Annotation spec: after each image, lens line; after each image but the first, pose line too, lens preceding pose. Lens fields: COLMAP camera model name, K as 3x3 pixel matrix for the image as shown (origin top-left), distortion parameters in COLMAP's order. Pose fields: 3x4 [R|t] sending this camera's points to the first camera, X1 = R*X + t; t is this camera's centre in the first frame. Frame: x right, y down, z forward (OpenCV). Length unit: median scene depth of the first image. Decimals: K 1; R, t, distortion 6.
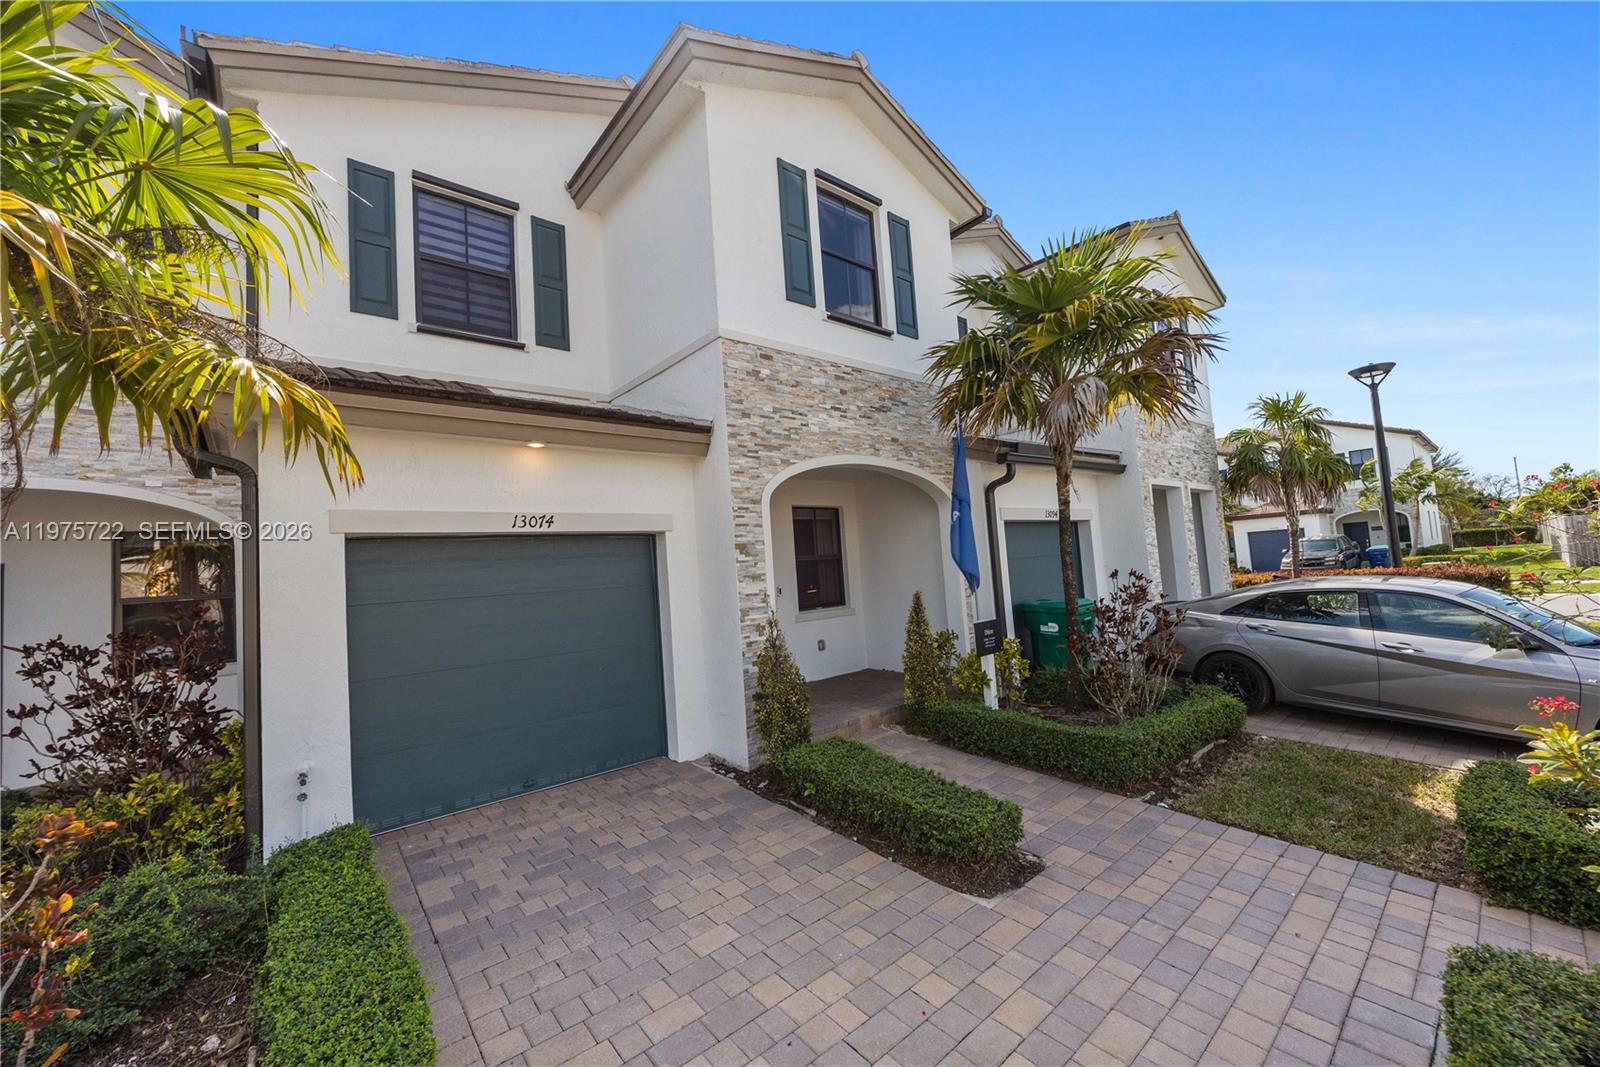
lens RADIAL K [[635.2, 0, 800.0], [0, 635.2, 533.5], [0, 0, 1]] dist [-0.000326, 0.000117]
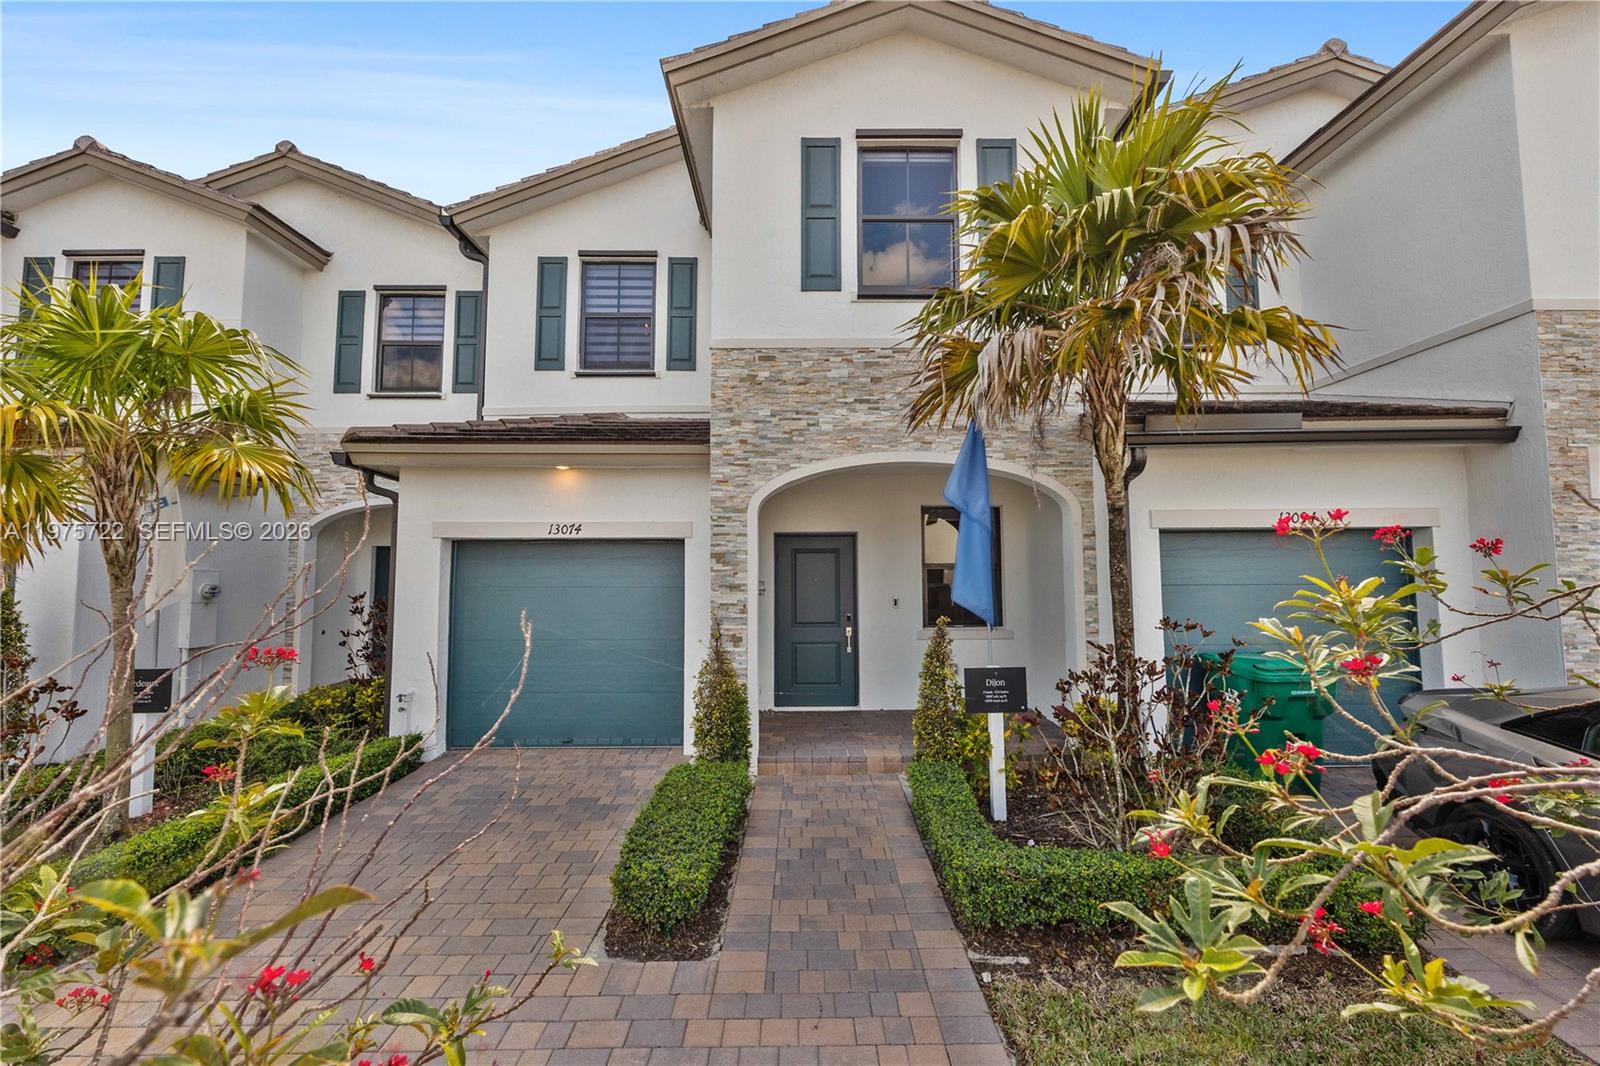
lens RADIAL K [[678.1, 0, 800.0], [0, 678.1, 533.0], [0, 0, 1]] dist [-0.000326, -0.000255]
pose [[0.757023, 0.023014, -0.652983, 0.658123], [-0.008517, 0.999642, 0.025357, -0.040971], [0.653333, -0.013634, 0.756948, 0.254785]]
